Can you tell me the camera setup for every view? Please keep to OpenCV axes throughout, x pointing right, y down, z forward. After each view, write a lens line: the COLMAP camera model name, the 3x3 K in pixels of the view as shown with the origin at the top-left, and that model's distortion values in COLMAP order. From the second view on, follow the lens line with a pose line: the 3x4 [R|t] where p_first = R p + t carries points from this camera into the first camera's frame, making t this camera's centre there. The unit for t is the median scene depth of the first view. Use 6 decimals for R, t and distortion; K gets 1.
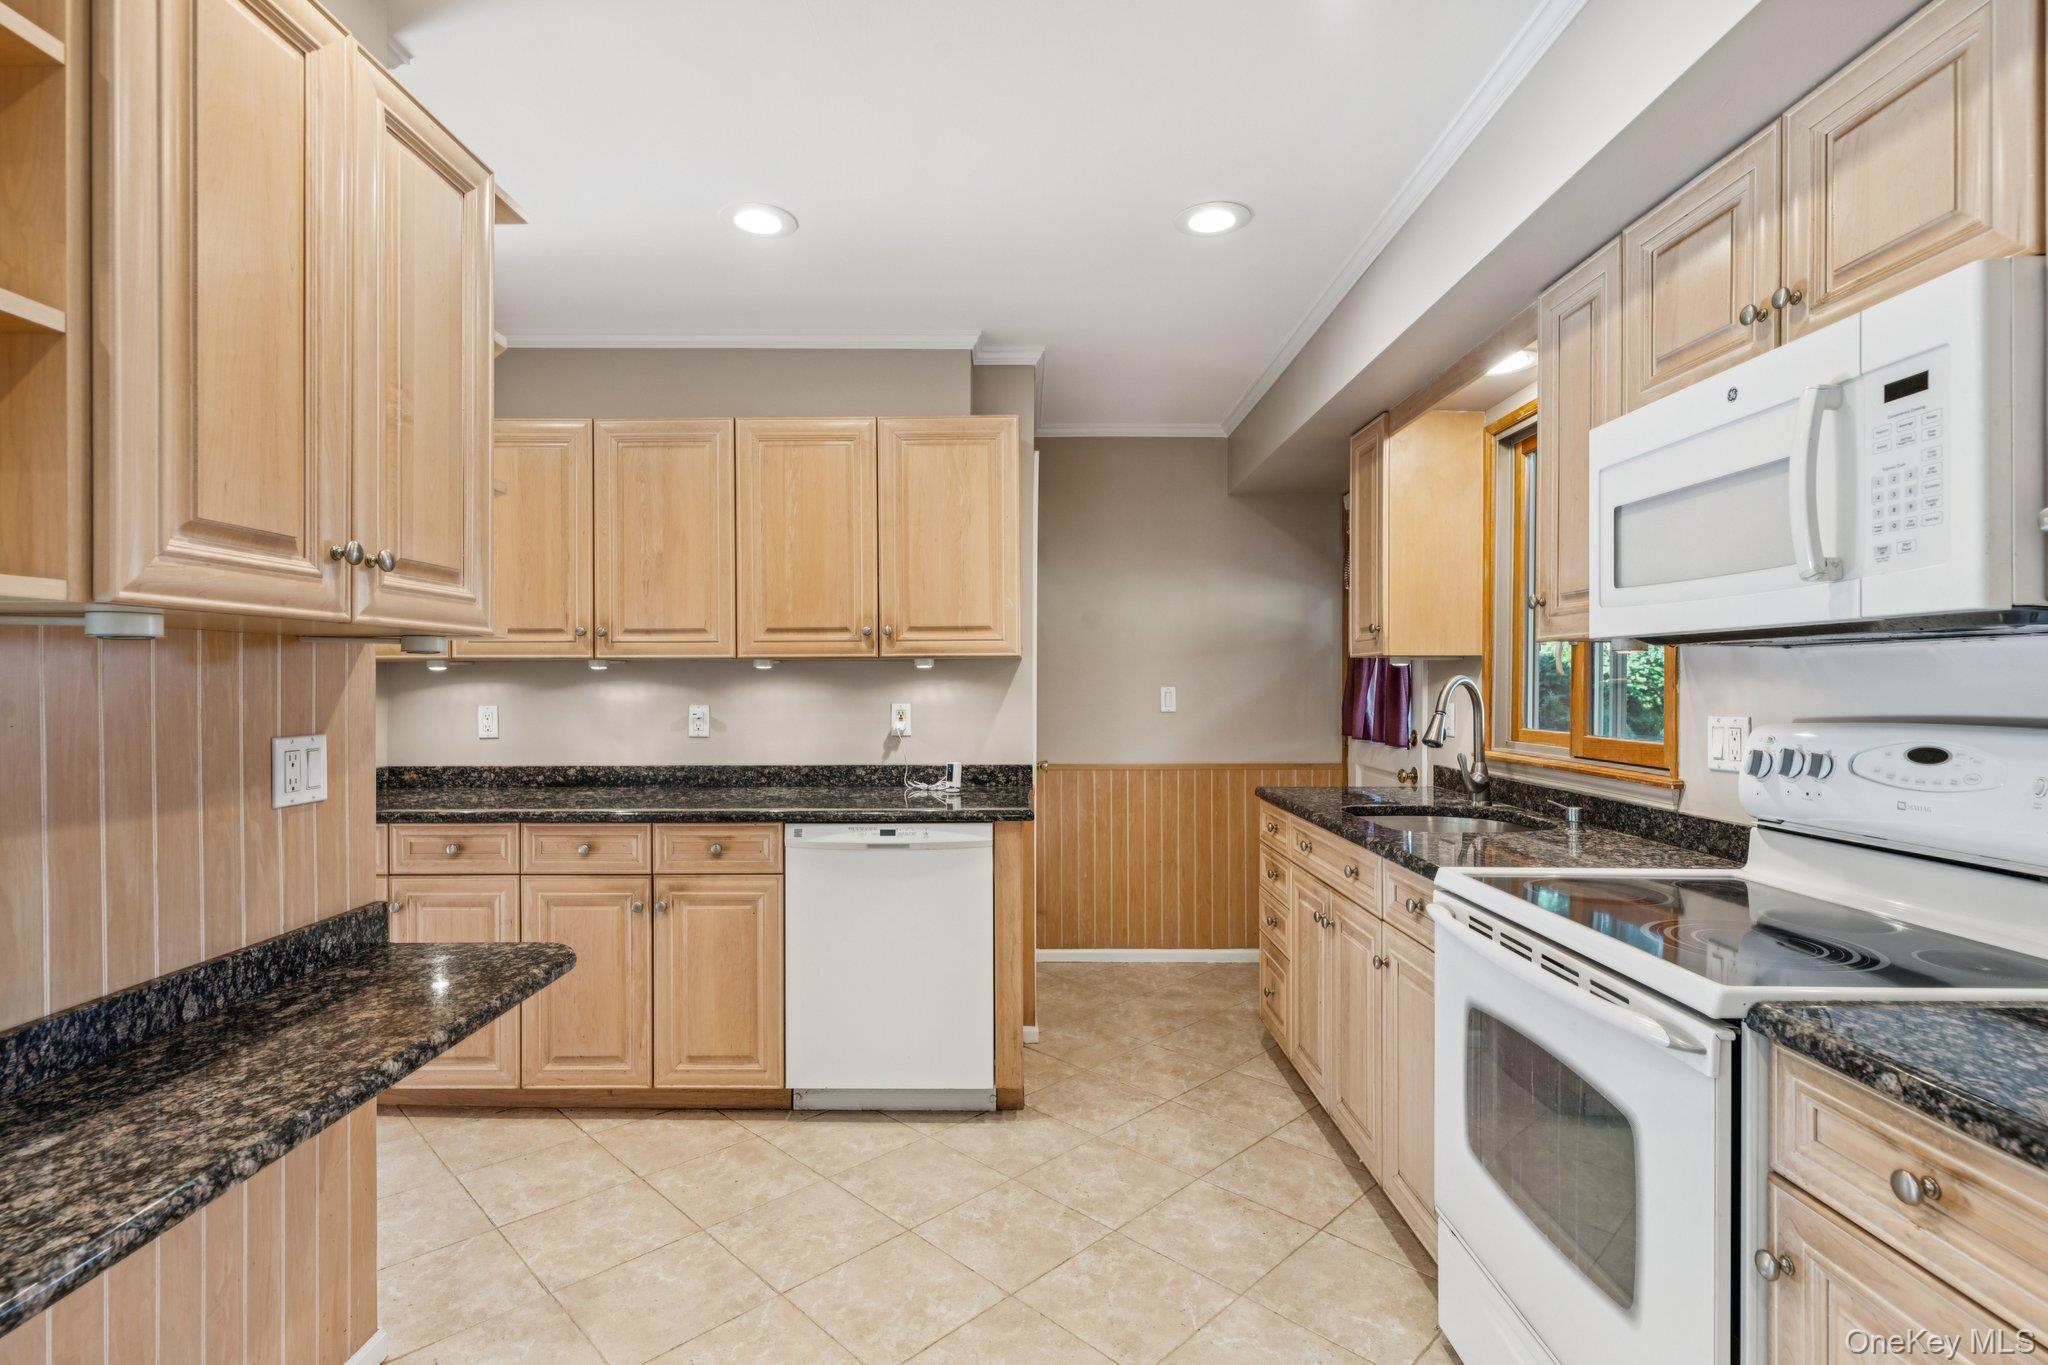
lens RADIAL K [[970.1, 0, 1018.8], [0, 970.1, 681.0], [0, 0, 1]] dist [0.004403, -0.002578]
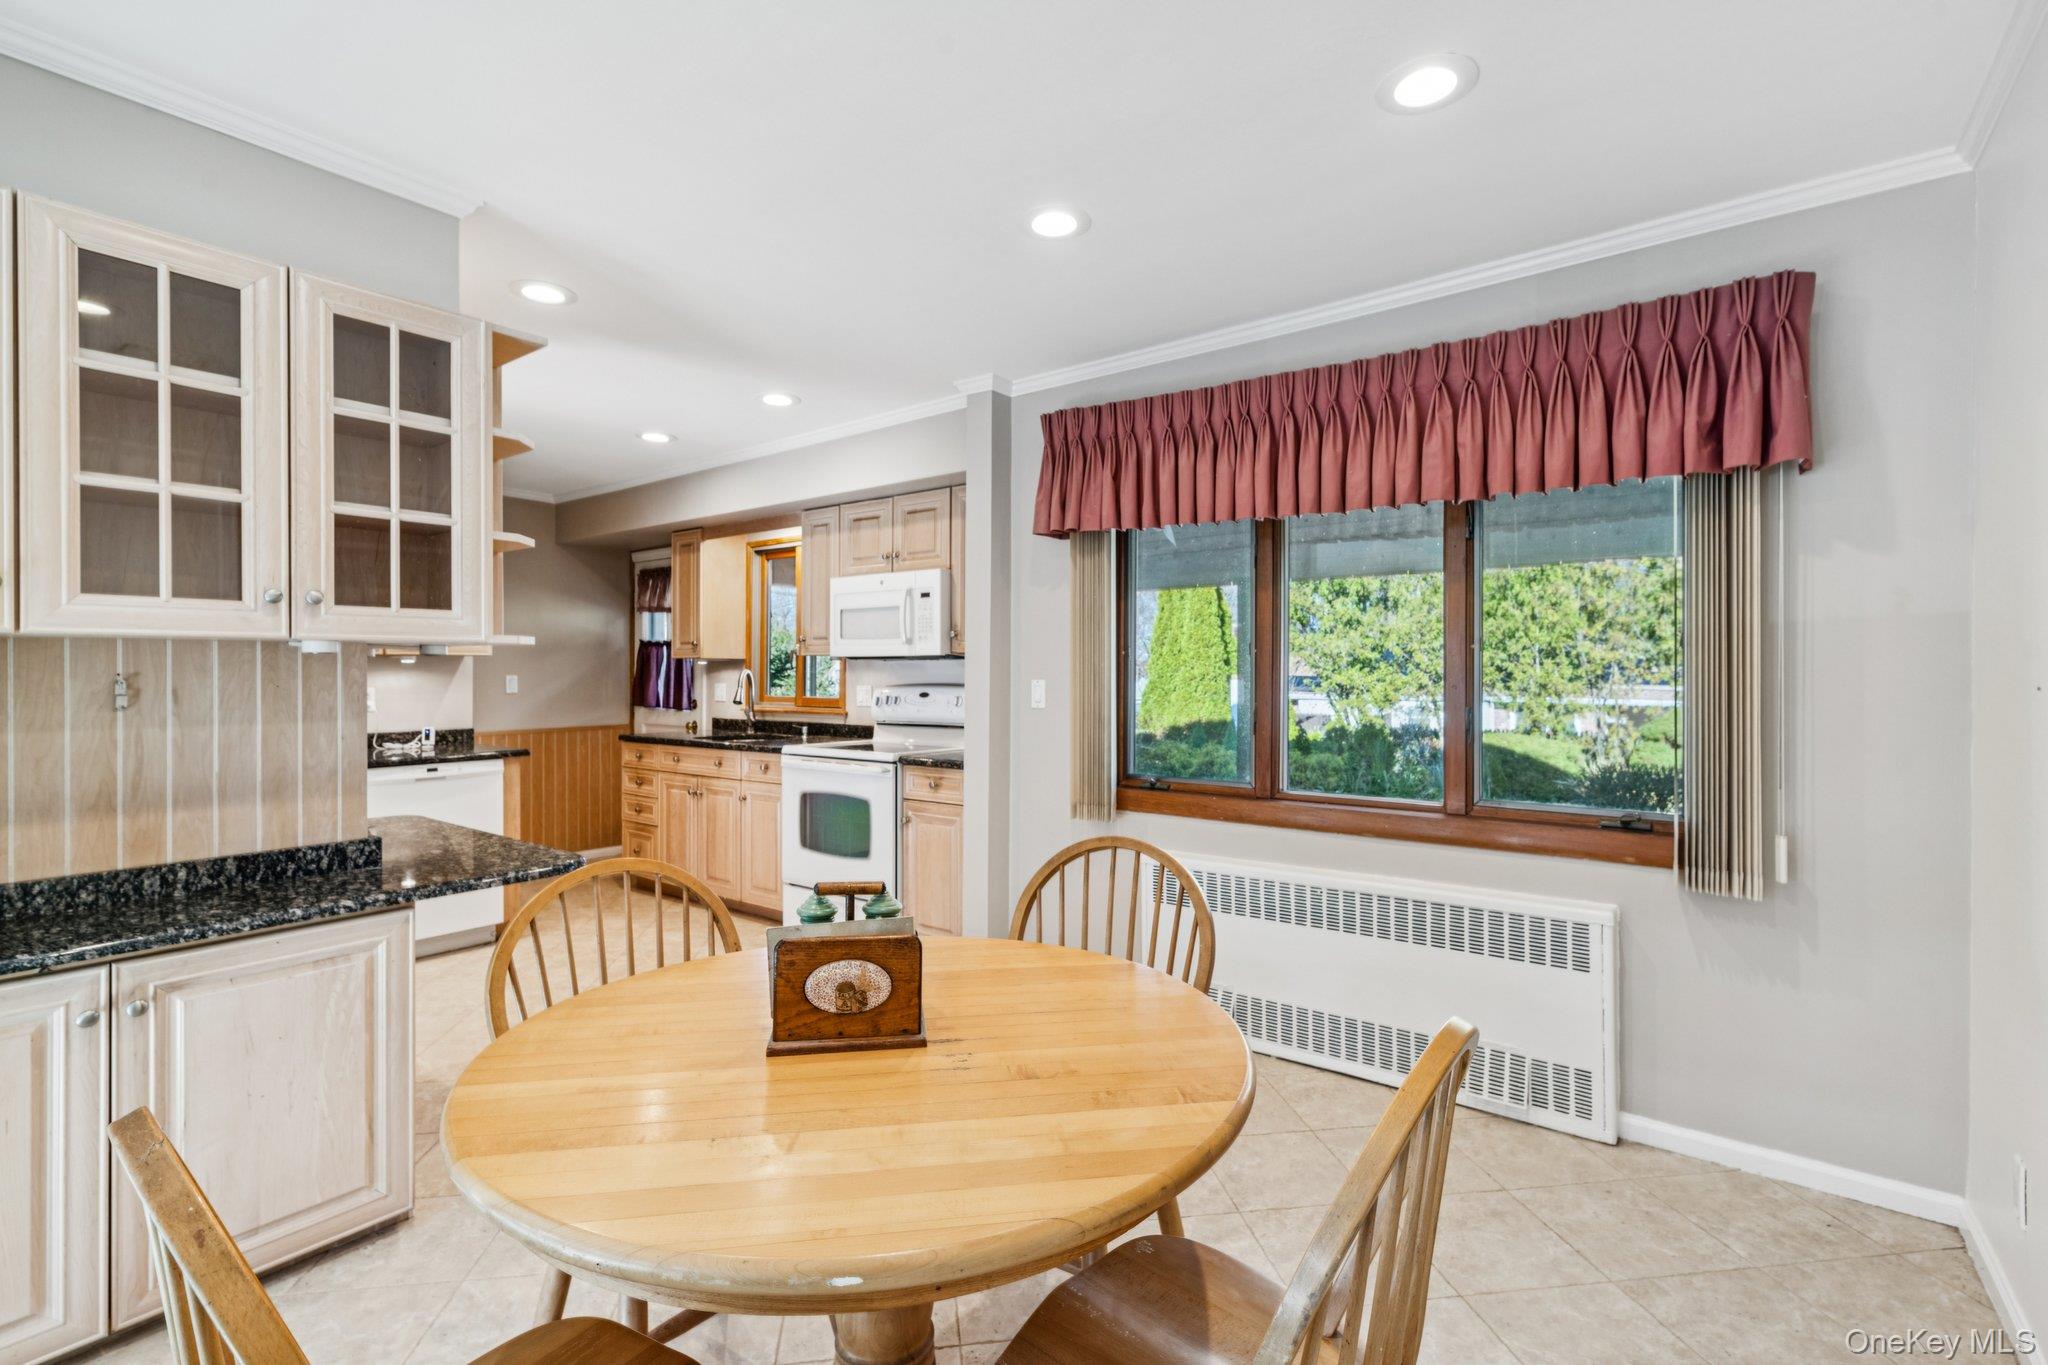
lens RADIAL K [[919.1, 0, 1020.6], [0, 919.1, 675.0], [0, 0, 1]] dist [0.000957, -0.000704]
pose [[0.608308, -0.001522, 0.793699, -0.709004], [-0.002567, 0.999989, 0.003885, -0.002760], [-0.793697, -0.004401, 0.608298, -0.612678]]
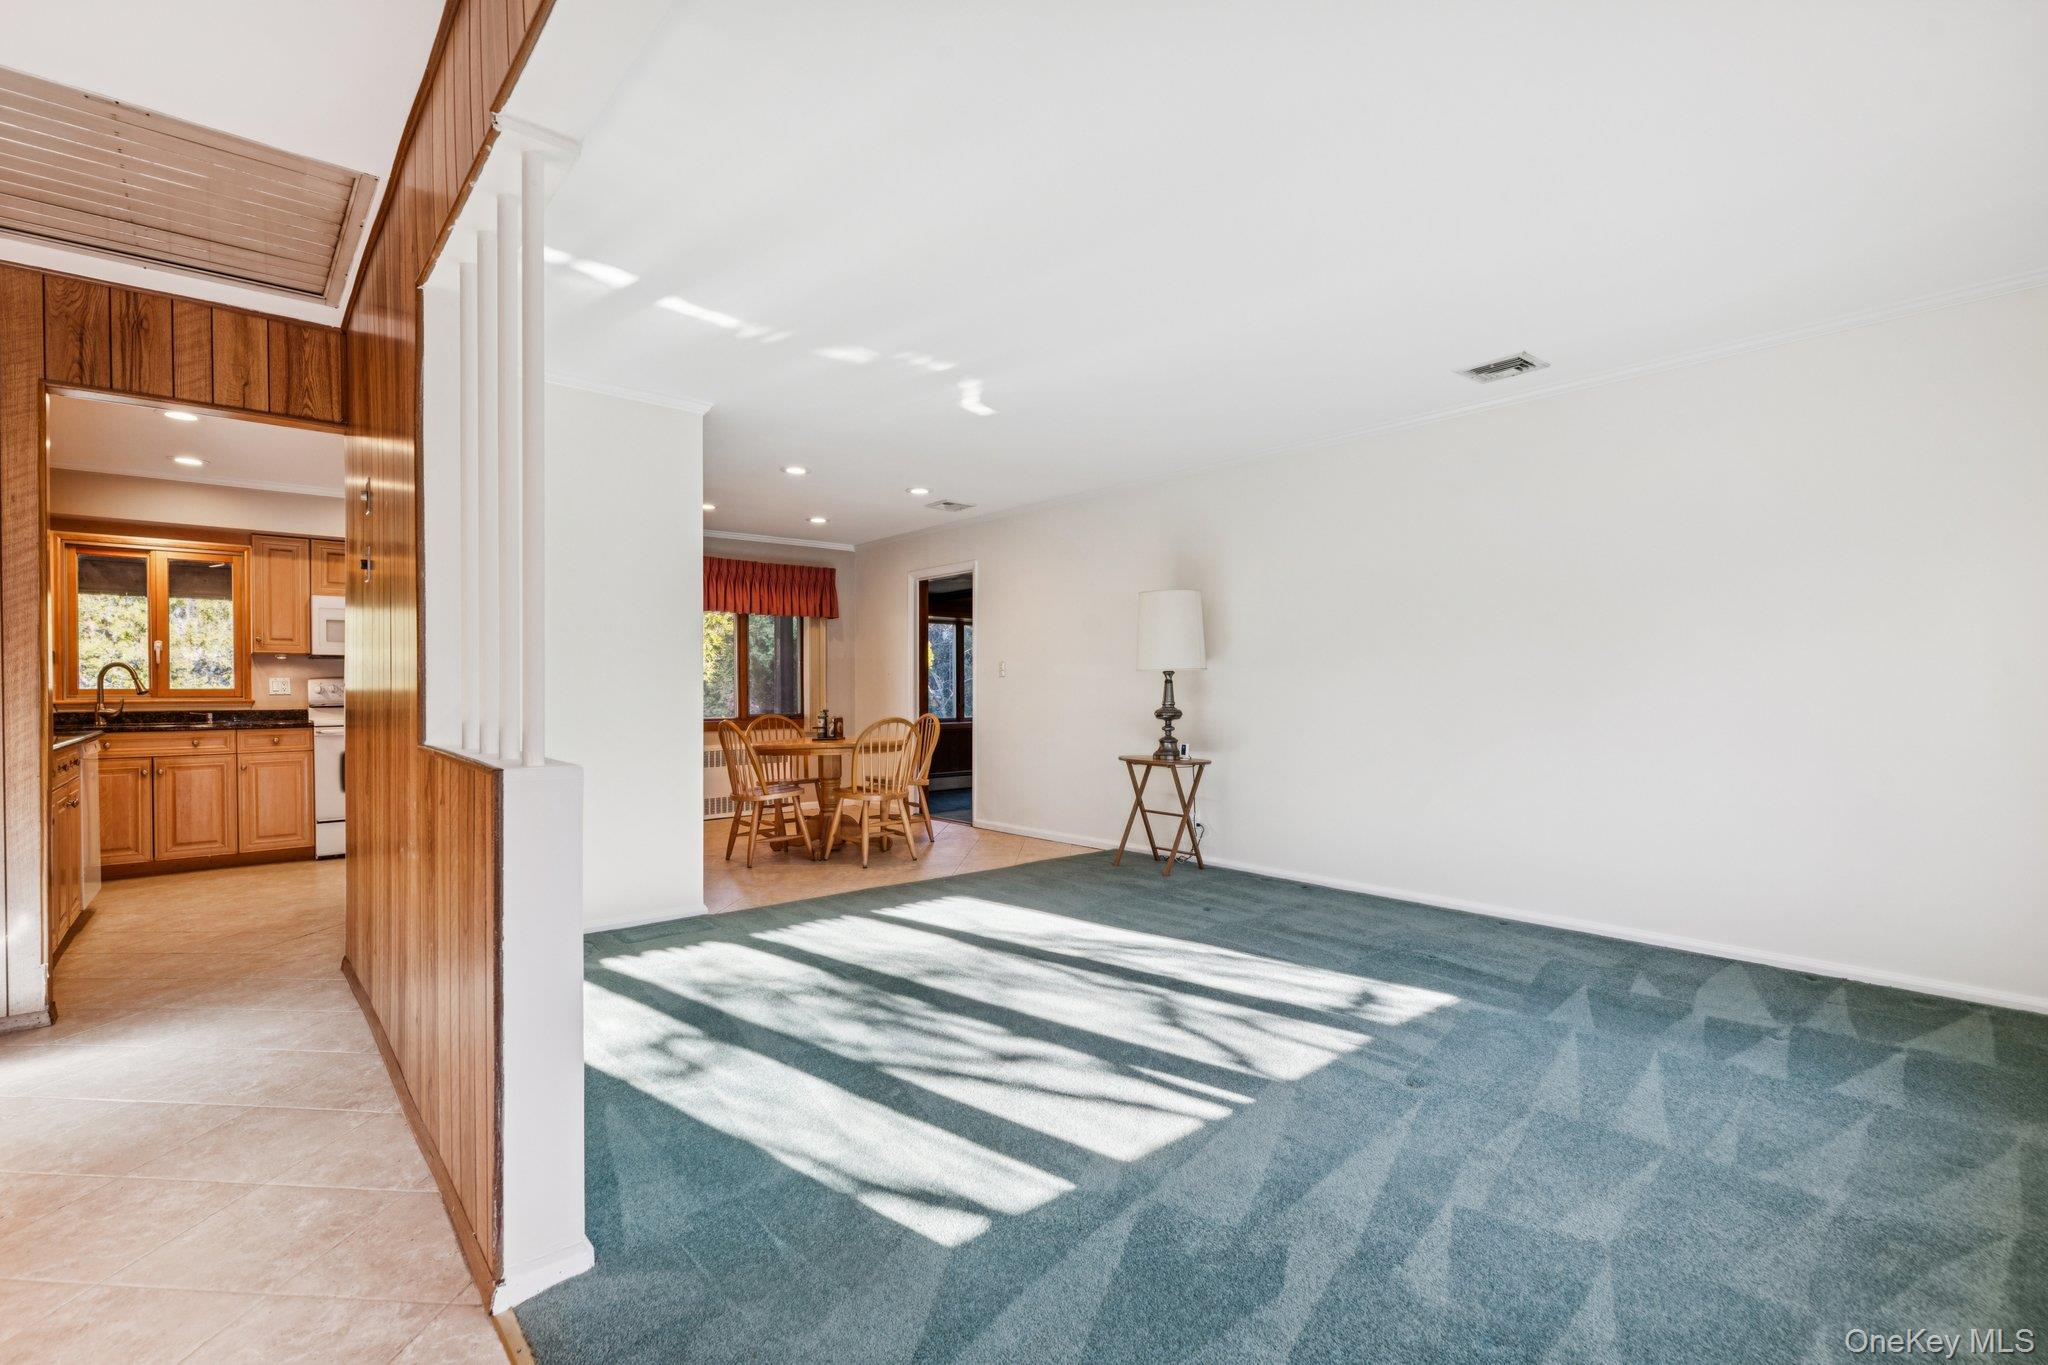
lens RADIAL K [[919.1, 0, 1031.2], [0, 919.1, 699.4], [0, 0, 1]] dist [0.000957, -0.000704]
pose [[-0.645367, -0.003729, 0.763864, -2.362920], [0.002597, 0.999972, 0.007075, 0.065804], [-0.763868, 0.006550, -0.645339, 0.753603]]
